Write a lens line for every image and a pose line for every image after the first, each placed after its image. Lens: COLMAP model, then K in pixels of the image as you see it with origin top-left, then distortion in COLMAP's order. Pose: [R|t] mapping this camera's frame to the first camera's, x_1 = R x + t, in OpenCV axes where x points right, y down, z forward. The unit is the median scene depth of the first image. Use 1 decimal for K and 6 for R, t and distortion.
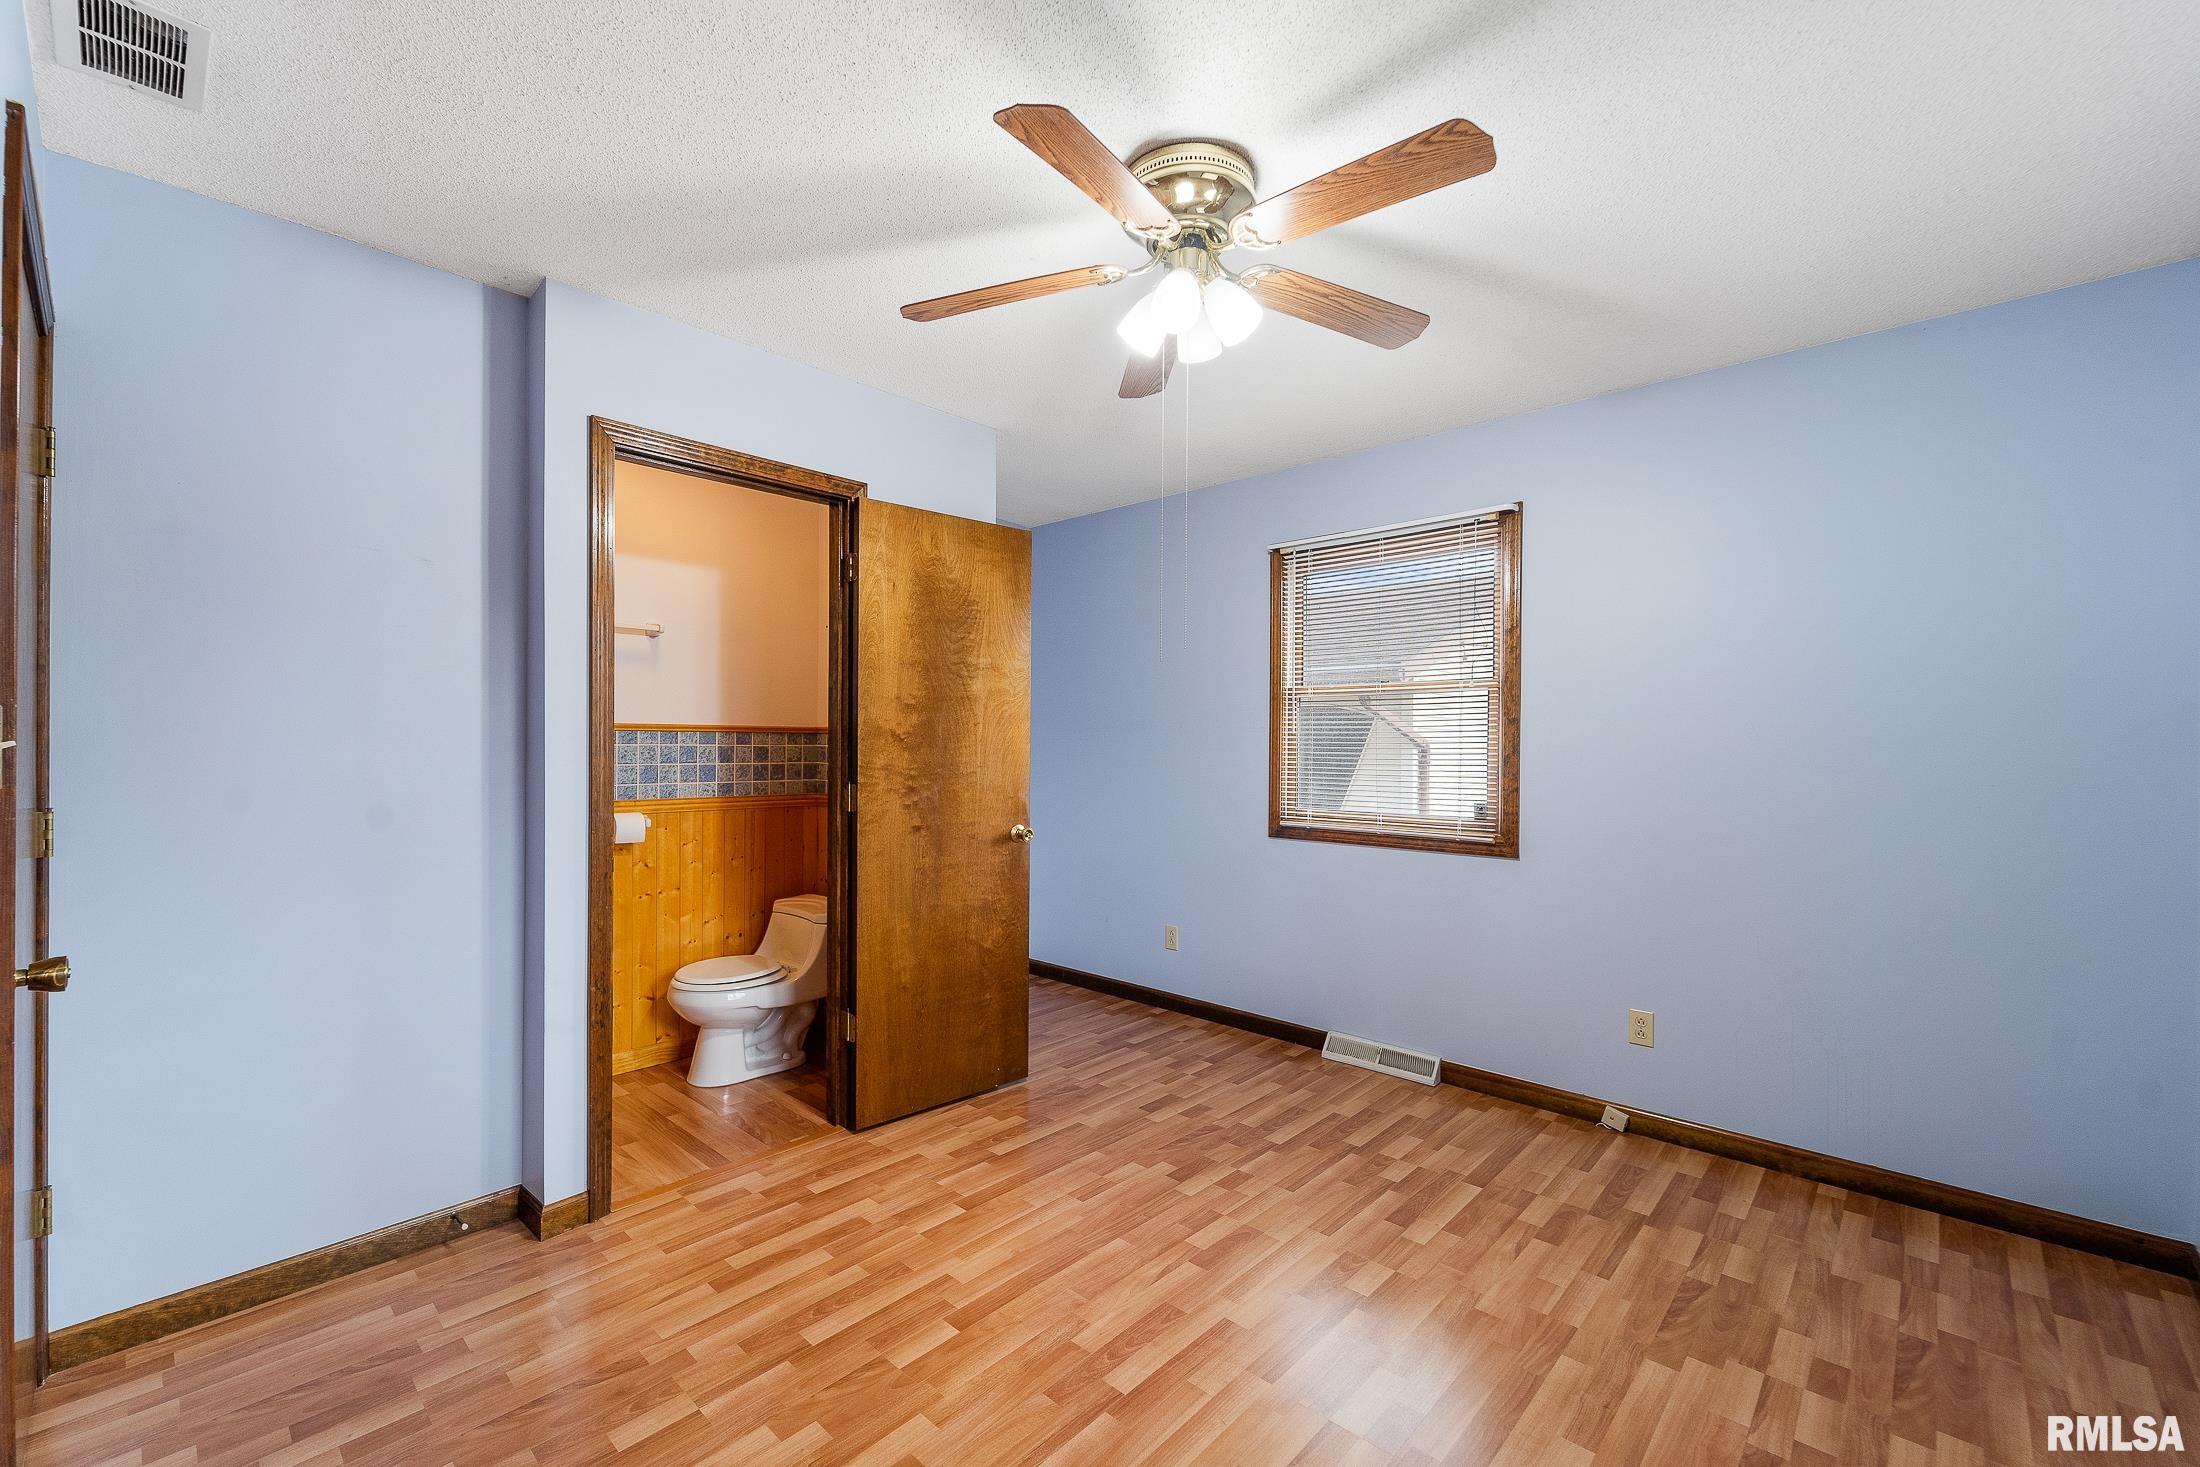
lens RADIAL K [[903.7, 0, 1086.2], [0, 903.7, 748.1], [0, 0, 1]] dist [0.000095, -0.000369]
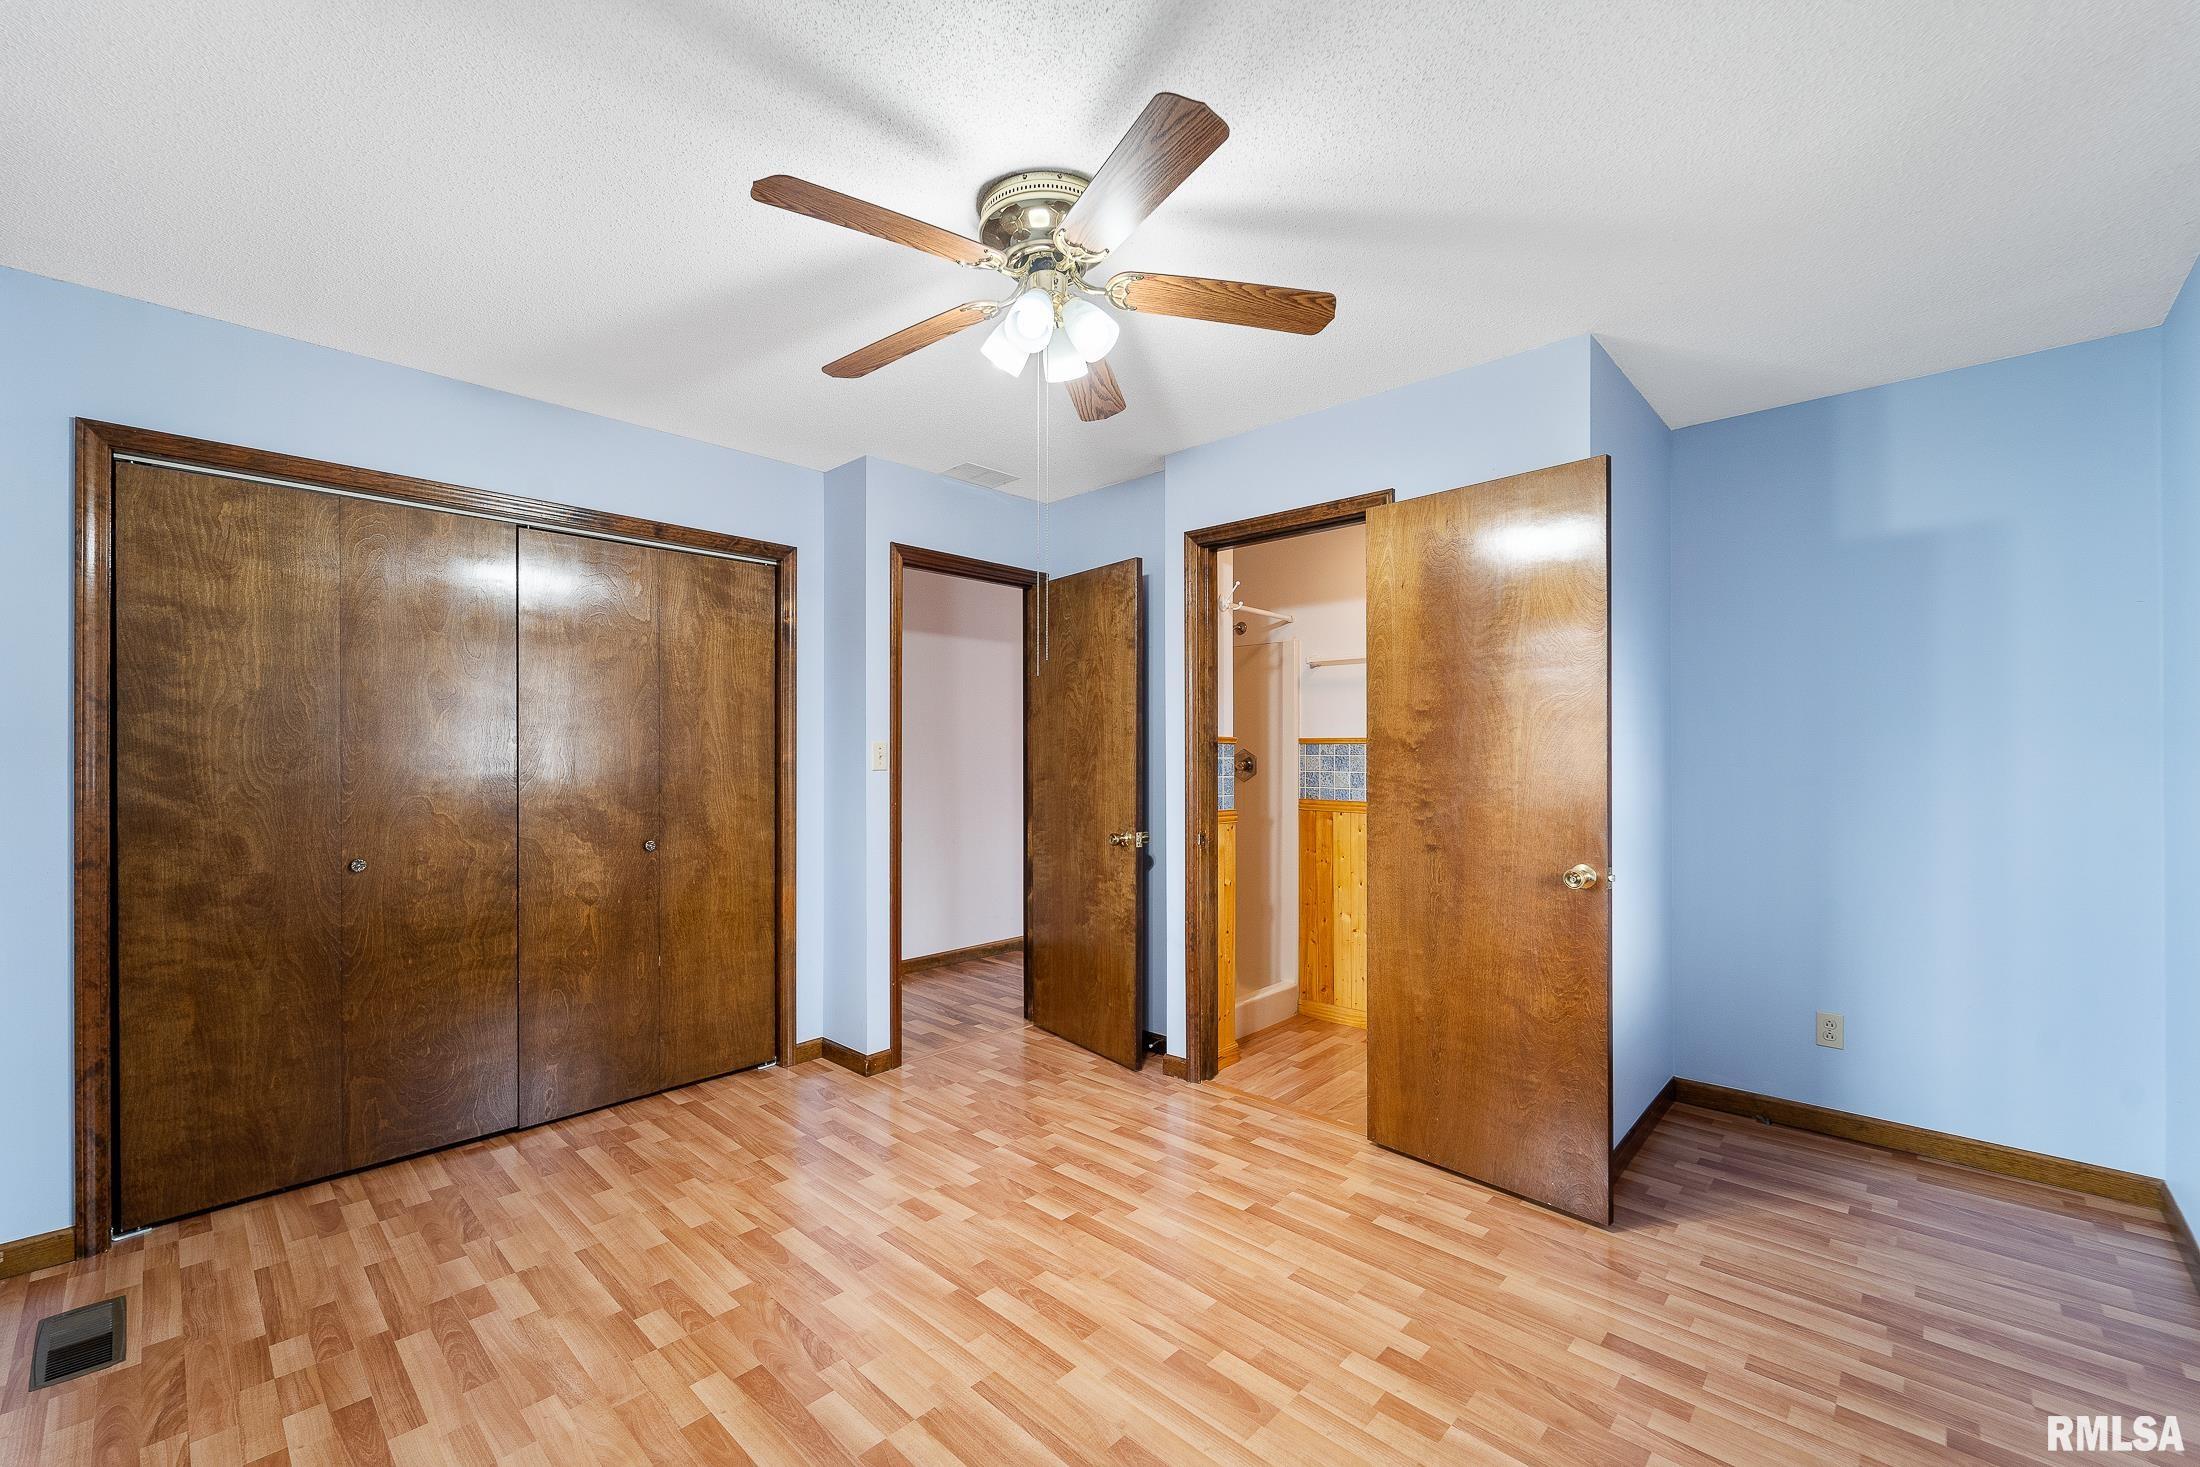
lens RADIAL K [[890.4, 0, 1089.2], [0, 890.4, 748.7], [0, 0, 1]] dist [0.000178, -0.000489]
pose [[-0.003664, -0.007734, -0.999963, 0.747464], [-0.004021, 0.999962, -0.007719, -0.001865], [0.999985, 0.003993, -0.003695, 0.701564]]
